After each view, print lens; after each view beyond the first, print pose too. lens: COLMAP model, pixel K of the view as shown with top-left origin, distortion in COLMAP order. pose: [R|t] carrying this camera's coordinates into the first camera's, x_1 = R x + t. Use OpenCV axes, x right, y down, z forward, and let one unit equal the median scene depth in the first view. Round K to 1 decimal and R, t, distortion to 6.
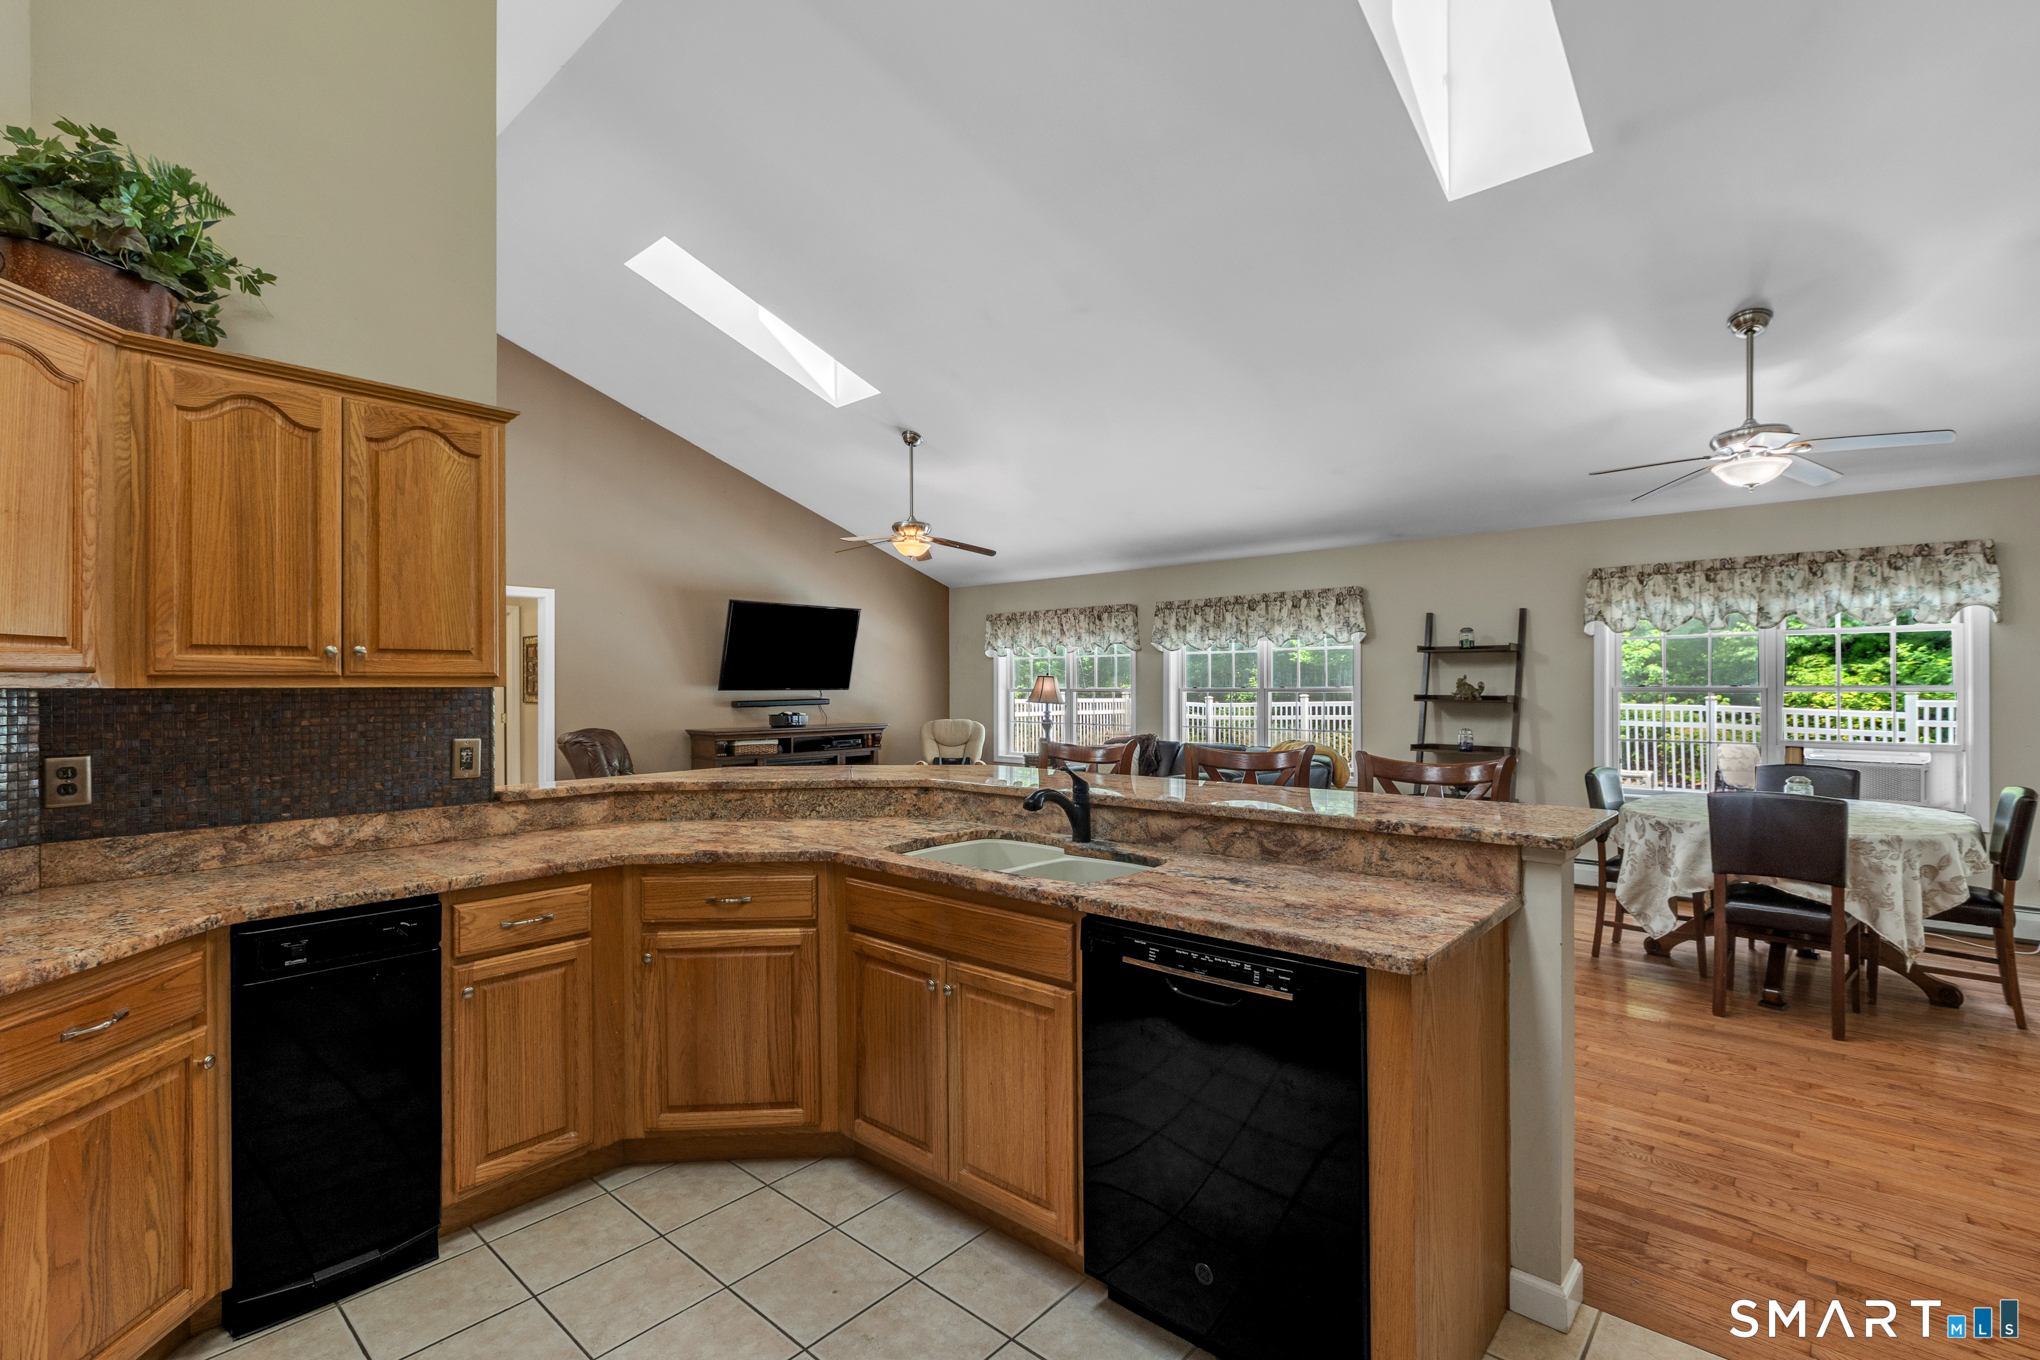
lens RADIAL K [[922.9, 0, 1020.0], [0, 922.9, 680.0], [0, 0, 1]] dist [0.000145, -0.000442]
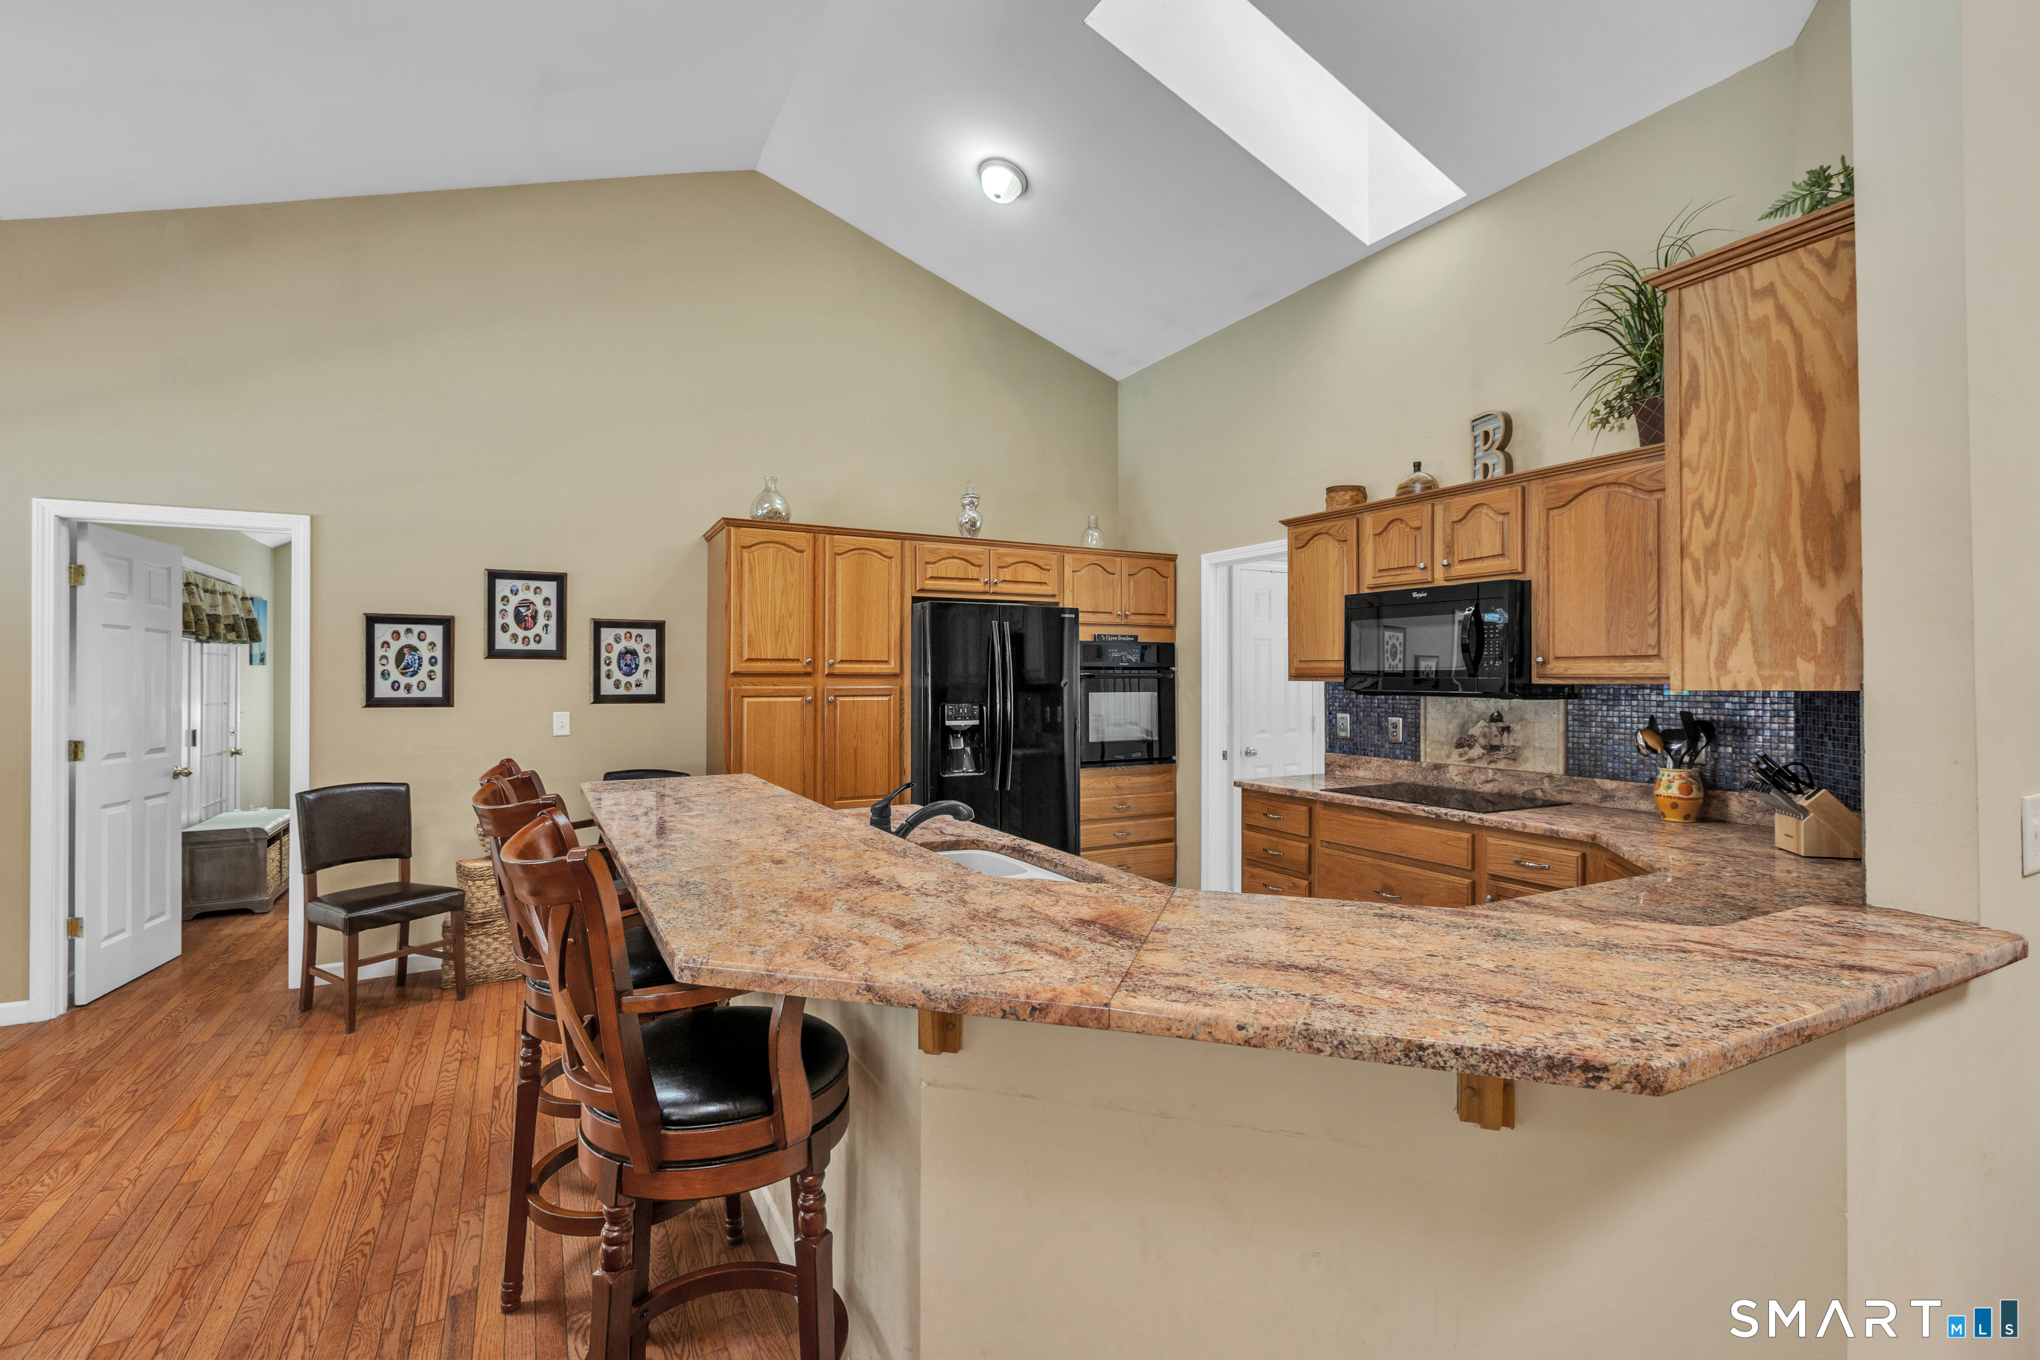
lens RADIAL K [[920.0, 0, 1019.0], [0, 920.0, 675.7], [0, 0, 1]] dist [0.000238, 0.000232]
pose [[-0.939617, 0.005346, 0.342185, -0.160520], [0.002507, 0.999959, -0.008738, 0.000963], [-0.342218, -0.007353, -0.939592, 0.830165]]
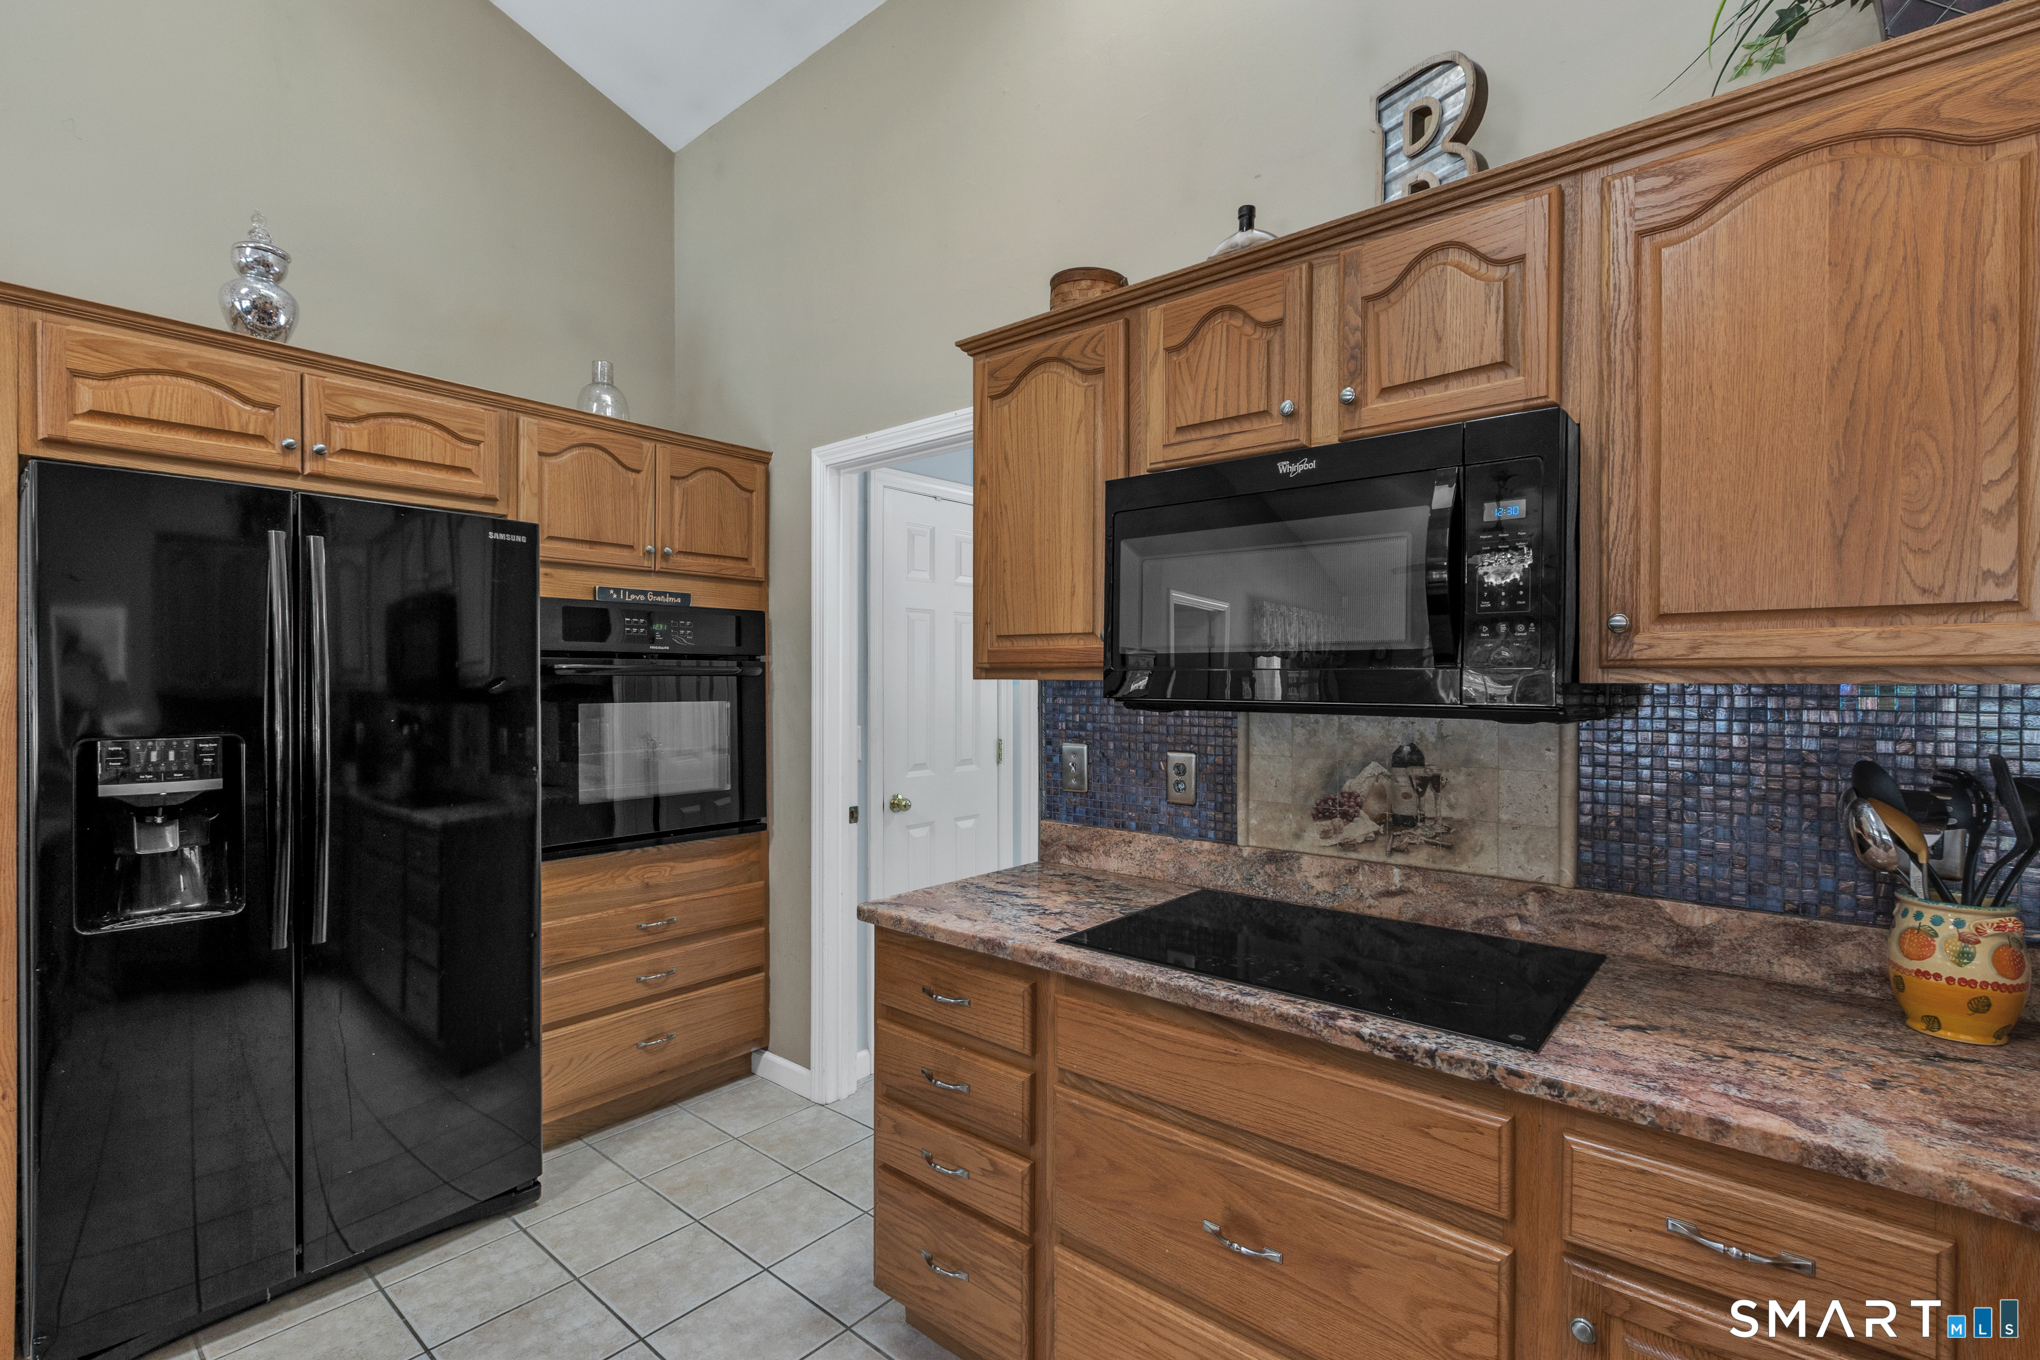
lens RADIAL K [[930.2, 0, 1020.7], [0, 930.2, 685.0], [0, 0, 1]] dist [0.000310, -0.000067]
pose [[-0.999815, 0.003314, -0.018966, -0.119159], [0.003322, 0.999994, -0.000375, 0.001679], [0.018965, -0.000438, -0.999820, 0.387462]]
